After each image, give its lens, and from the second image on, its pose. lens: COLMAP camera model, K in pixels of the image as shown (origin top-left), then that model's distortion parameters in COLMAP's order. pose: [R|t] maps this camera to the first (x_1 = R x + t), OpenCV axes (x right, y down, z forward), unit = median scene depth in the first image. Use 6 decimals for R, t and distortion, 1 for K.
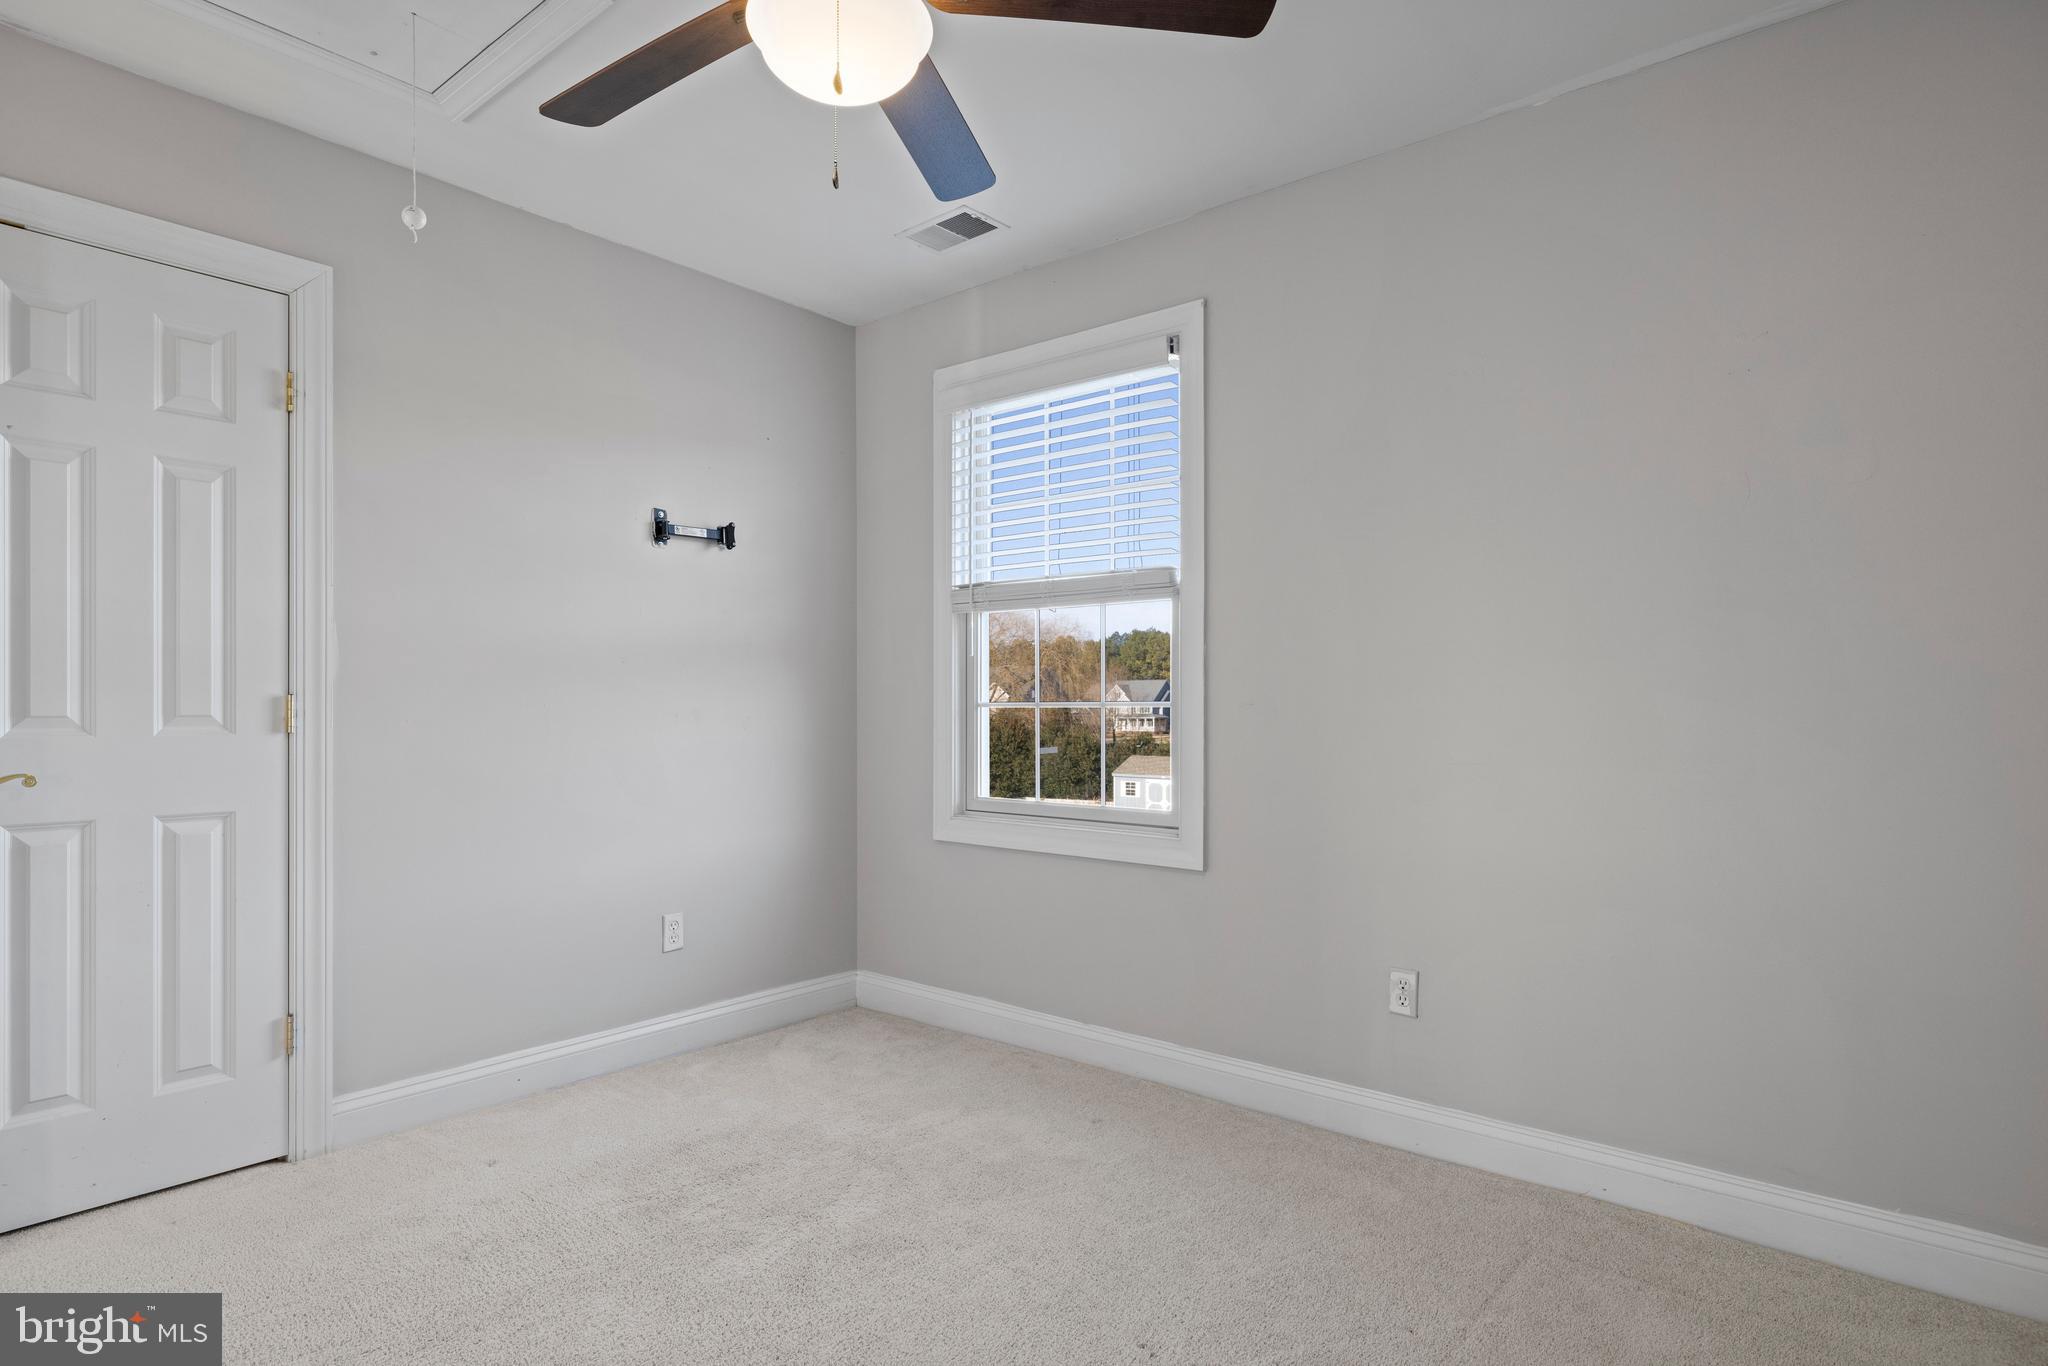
lens RADIAL K [[1102.9, 0, 1016.8], [0, 1102.9, 703.7], [0, 0, 1]] dist [-0.002082, 0.000687]
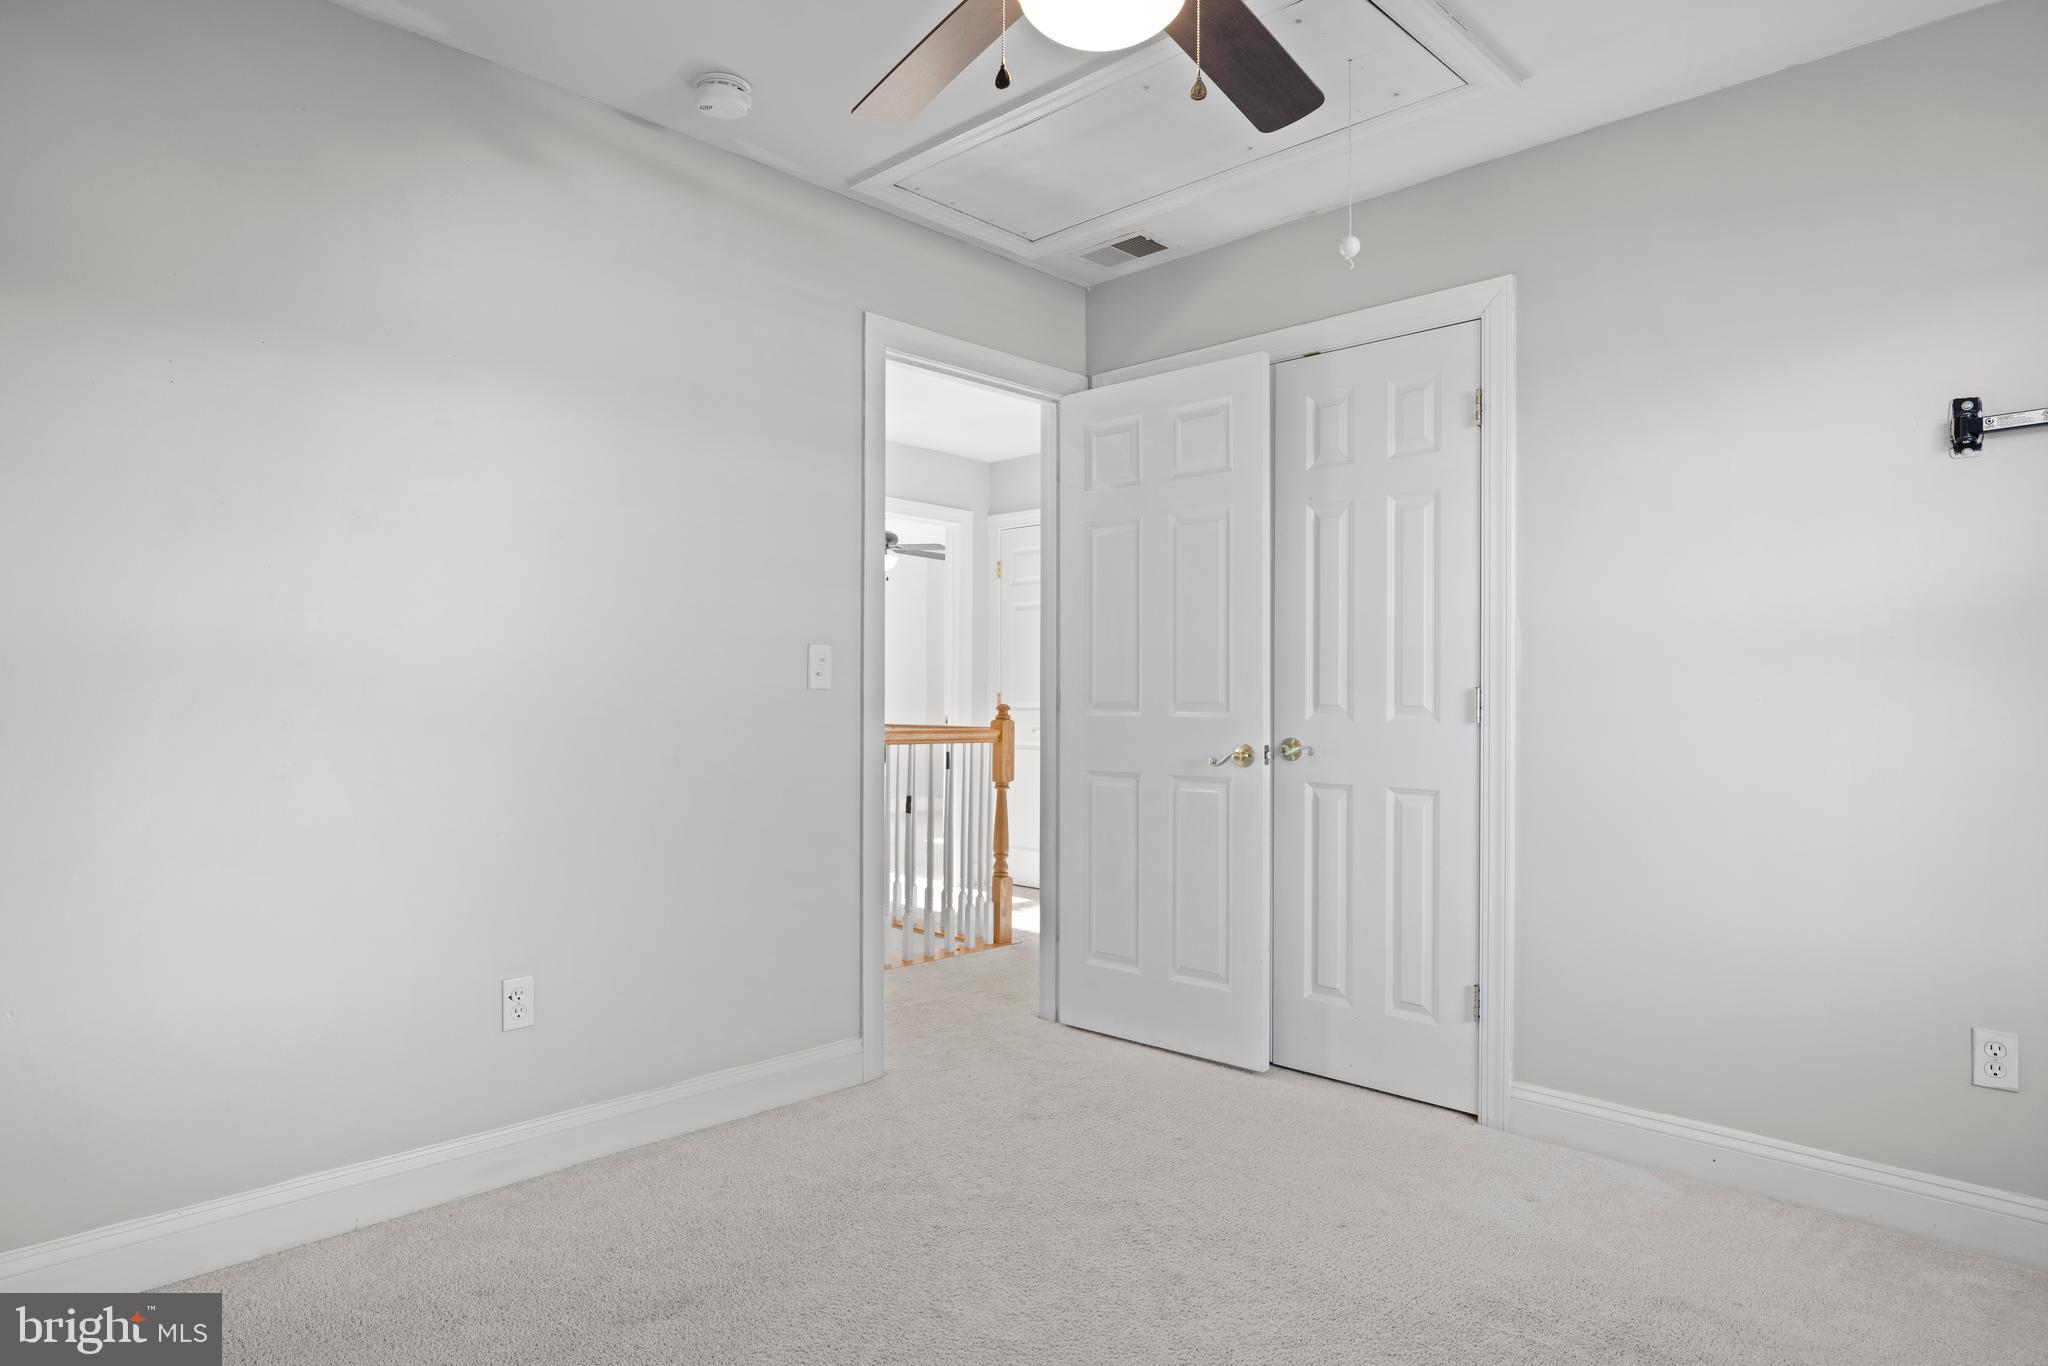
lens RADIAL K [[1183.5, 0, 1021.5], [0, 1183.5, 692.0], [0, 0, 1]] dist [-0.016364, 0.000785]
pose [[-0.081150, -0.006889, -0.996678, 0.544461], [-0.008320, 0.999946, -0.006234, 0.006610], [0.996667, 0.007786, -0.081203, 0.668457]]
